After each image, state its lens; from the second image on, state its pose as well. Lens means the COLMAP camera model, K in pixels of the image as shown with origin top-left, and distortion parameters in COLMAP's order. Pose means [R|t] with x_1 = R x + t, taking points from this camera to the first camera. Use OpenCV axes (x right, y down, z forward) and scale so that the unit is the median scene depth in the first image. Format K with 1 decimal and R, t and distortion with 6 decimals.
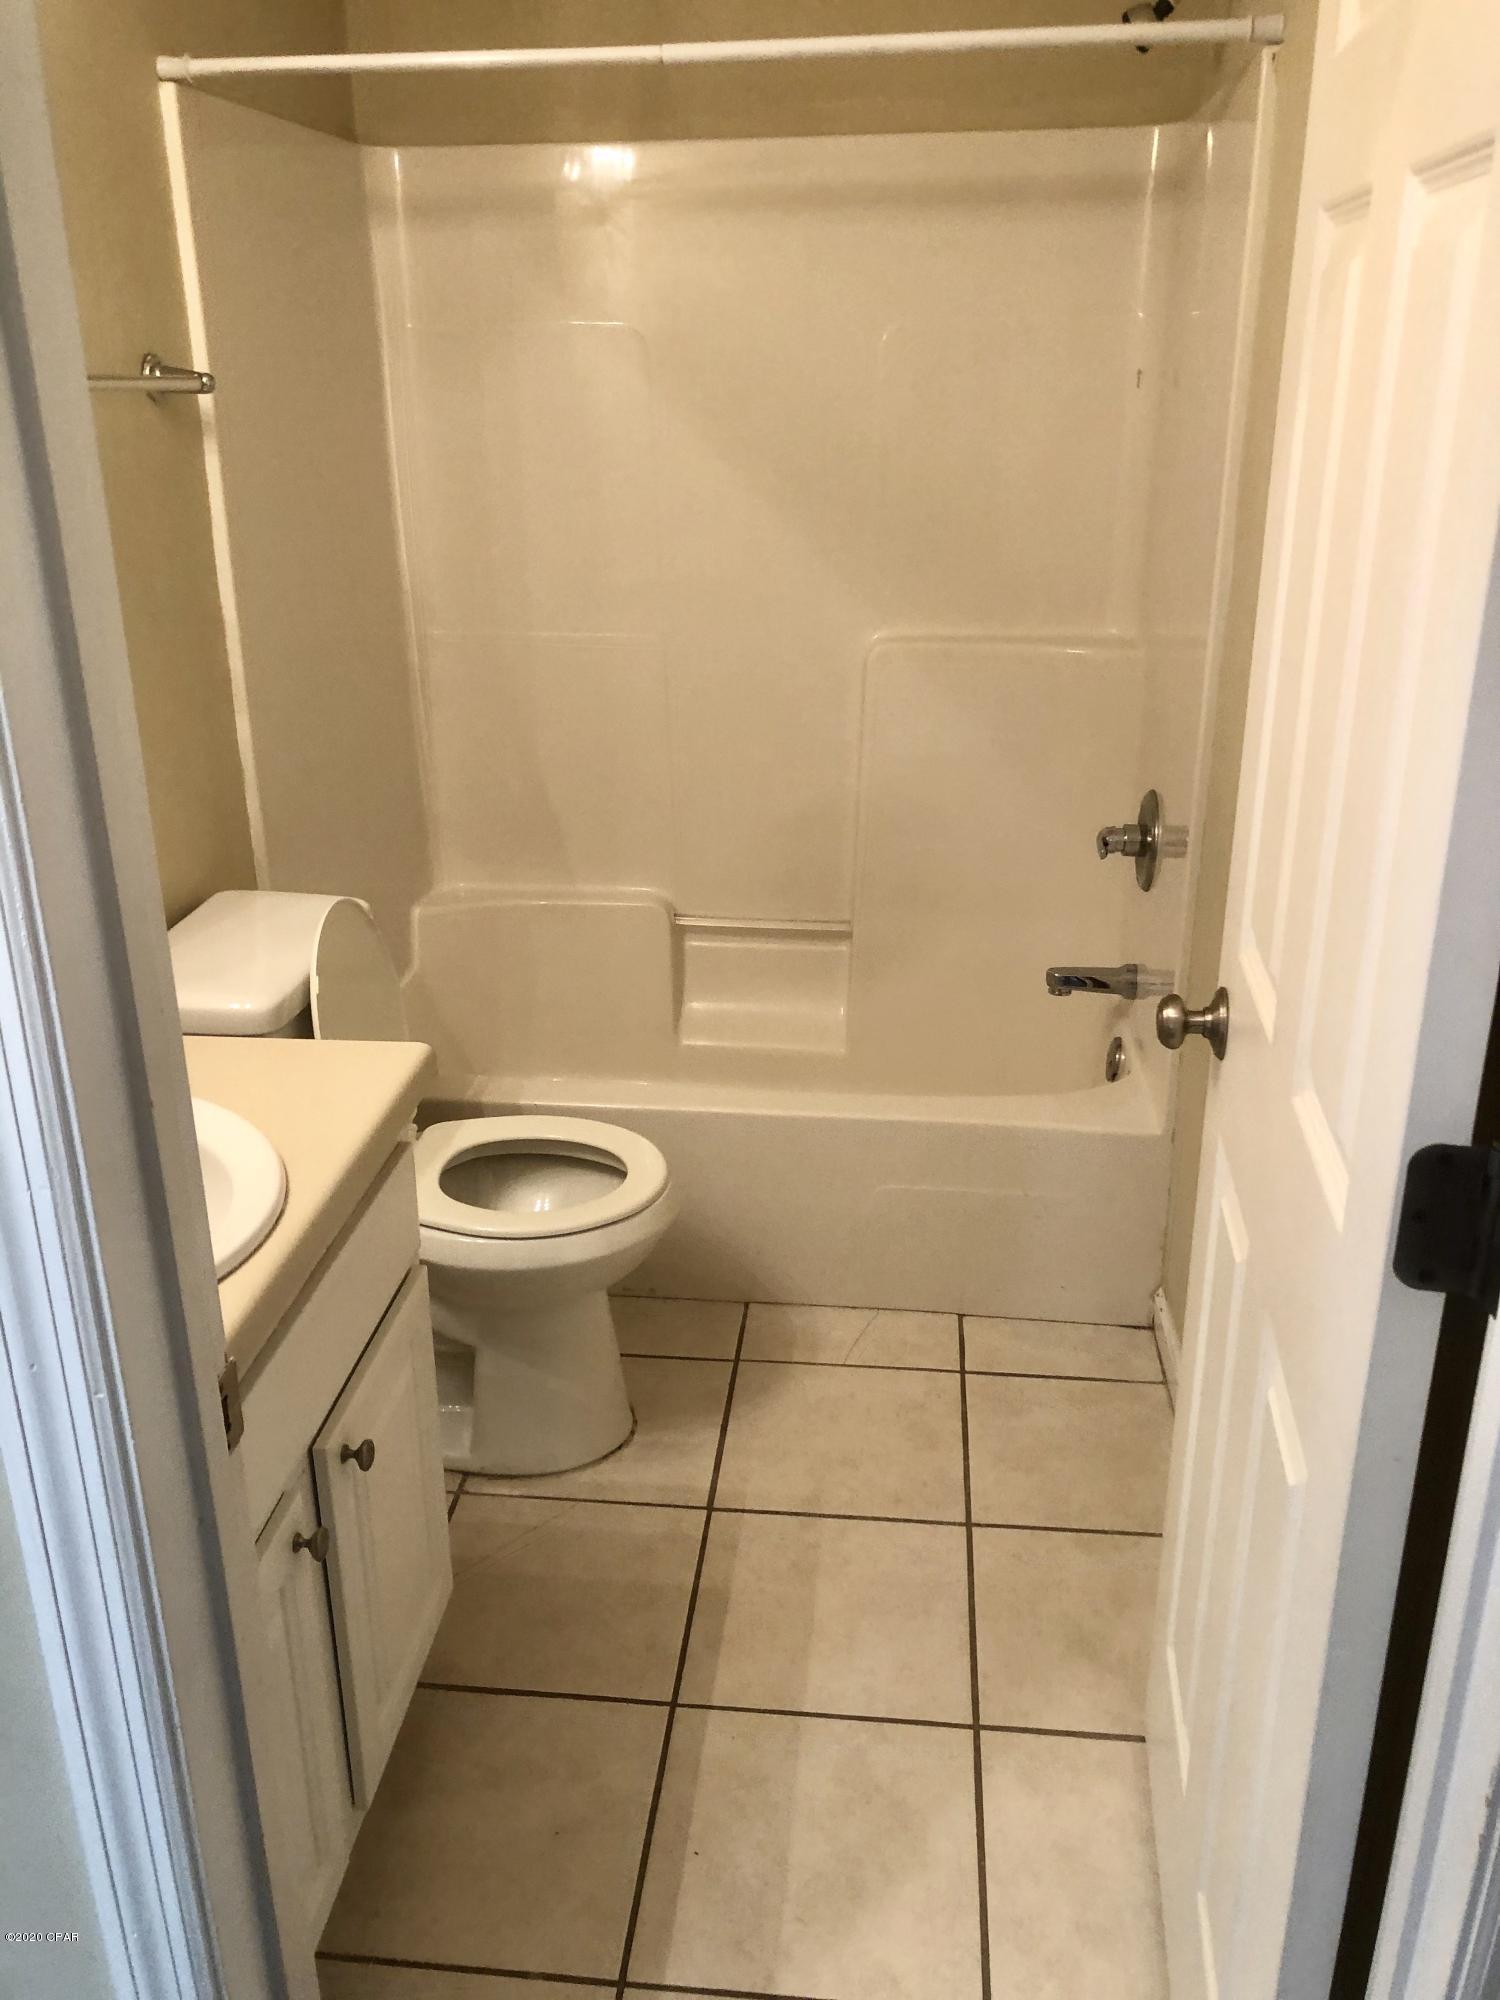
lens RADIAL K [[1643.9, 0, 740.0], [0, 1643.9, 992.5], [0, 0, 1]] dist [0.027933, -0.037363]
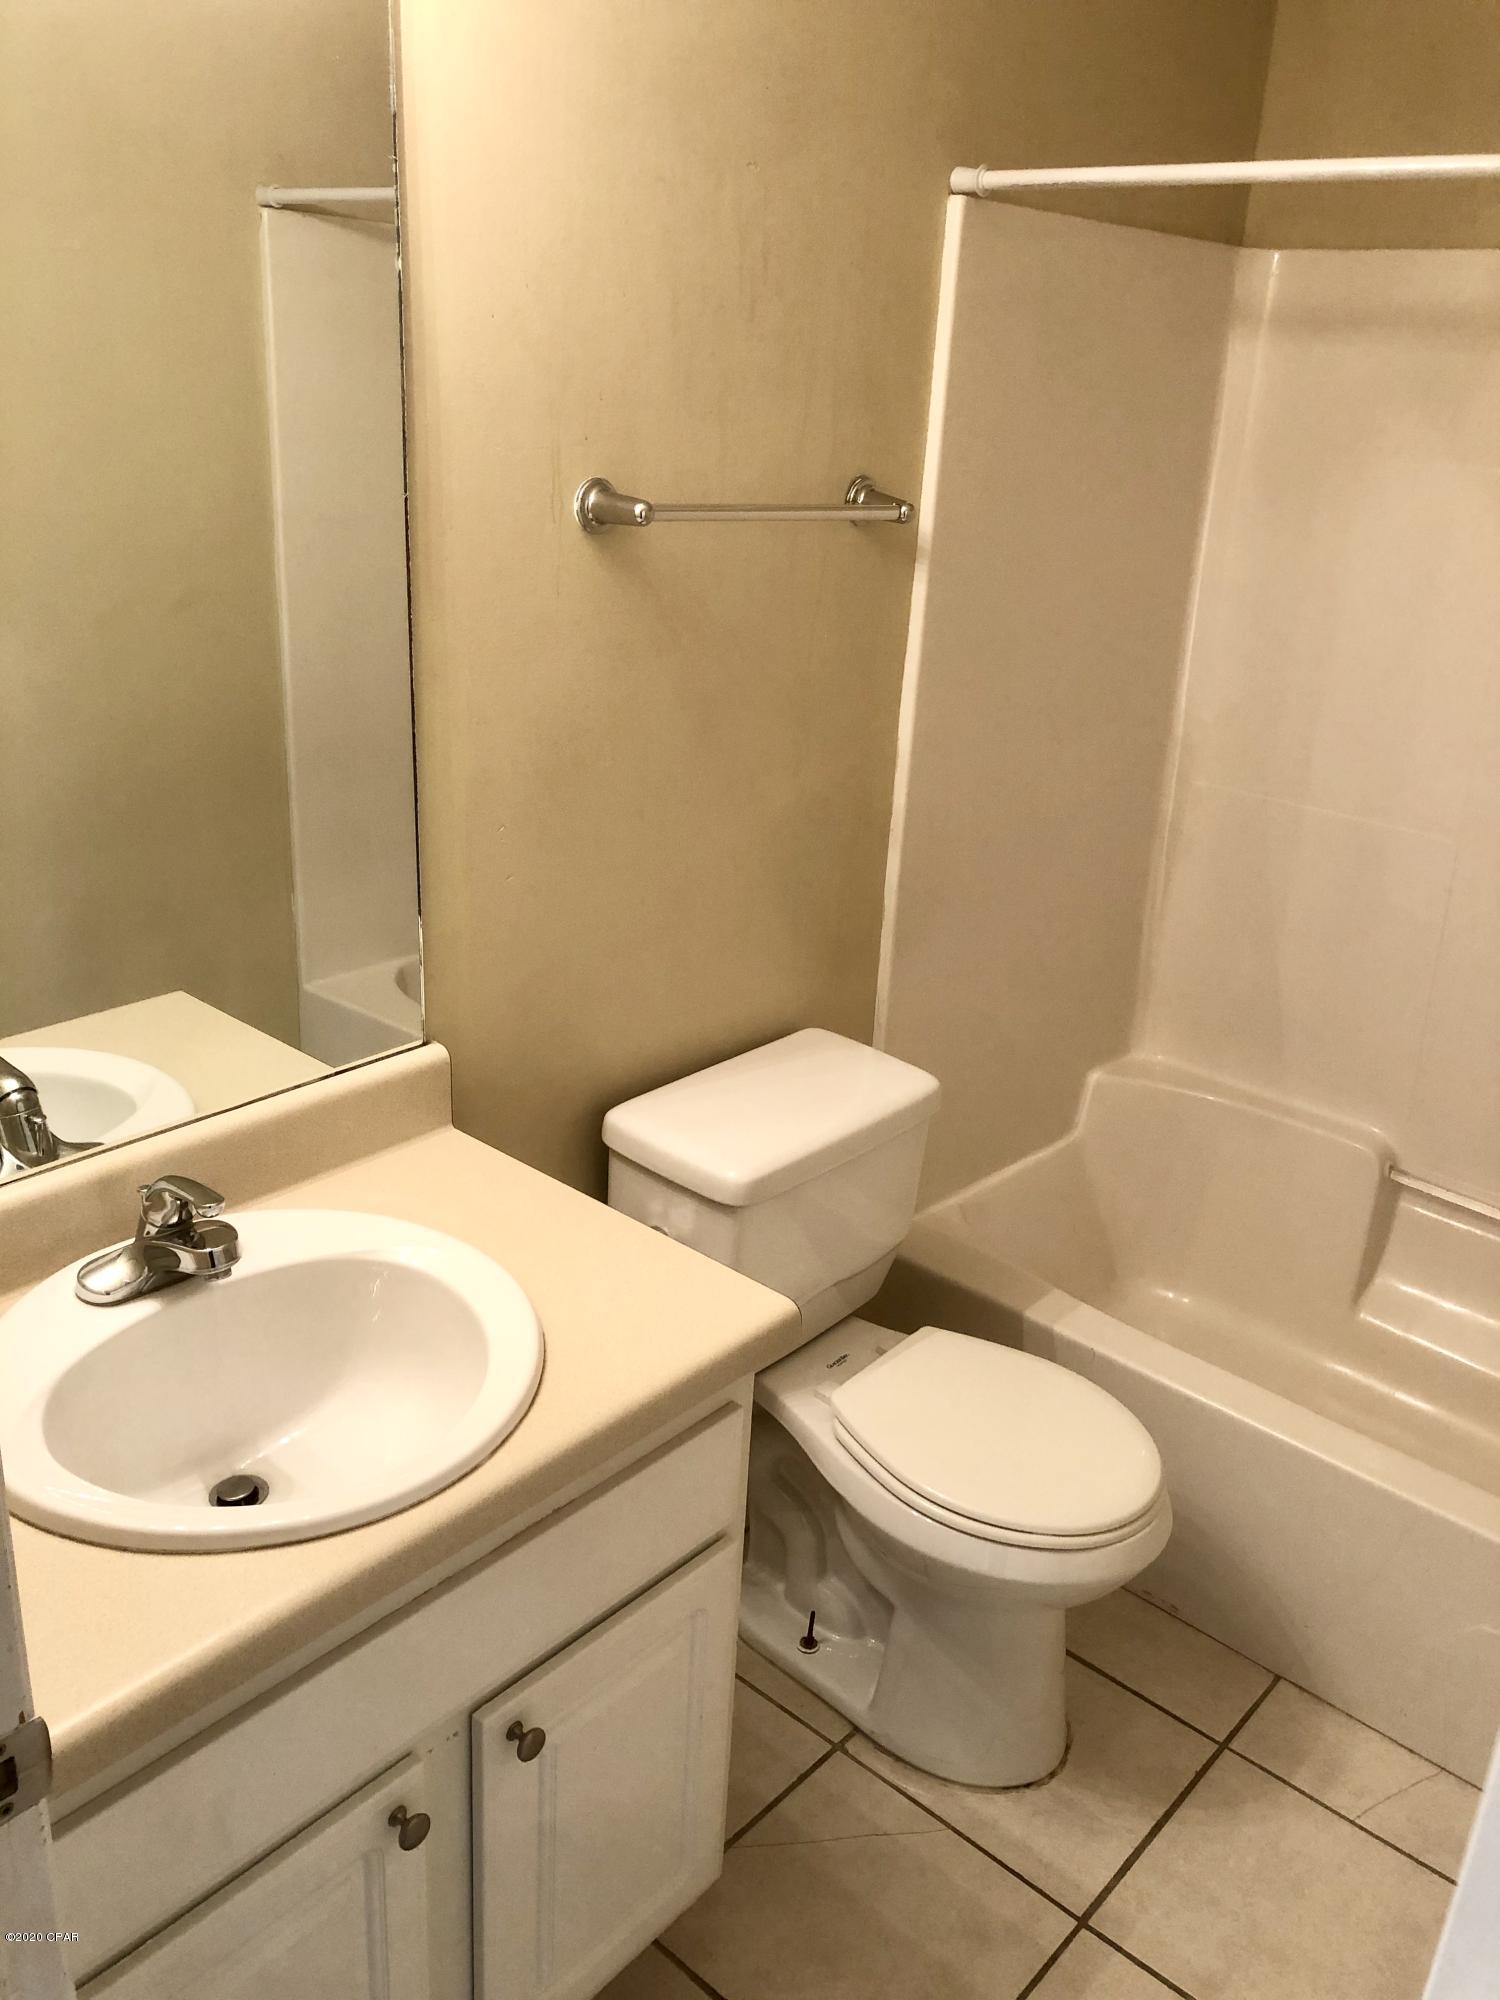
lens RADIAL K [[1643.9, 0, 751.3], [0, 1643.9, 997.5], [0, 0, 1]] dist [0.027933, -0.037363]
pose [[0.810475, 0.260587, -0.524618, 0.149428], [-0.269383, 0.961085, 0.061223, -0.124924], [0.520157, 0.091704, 0.849133, 0.166689]]
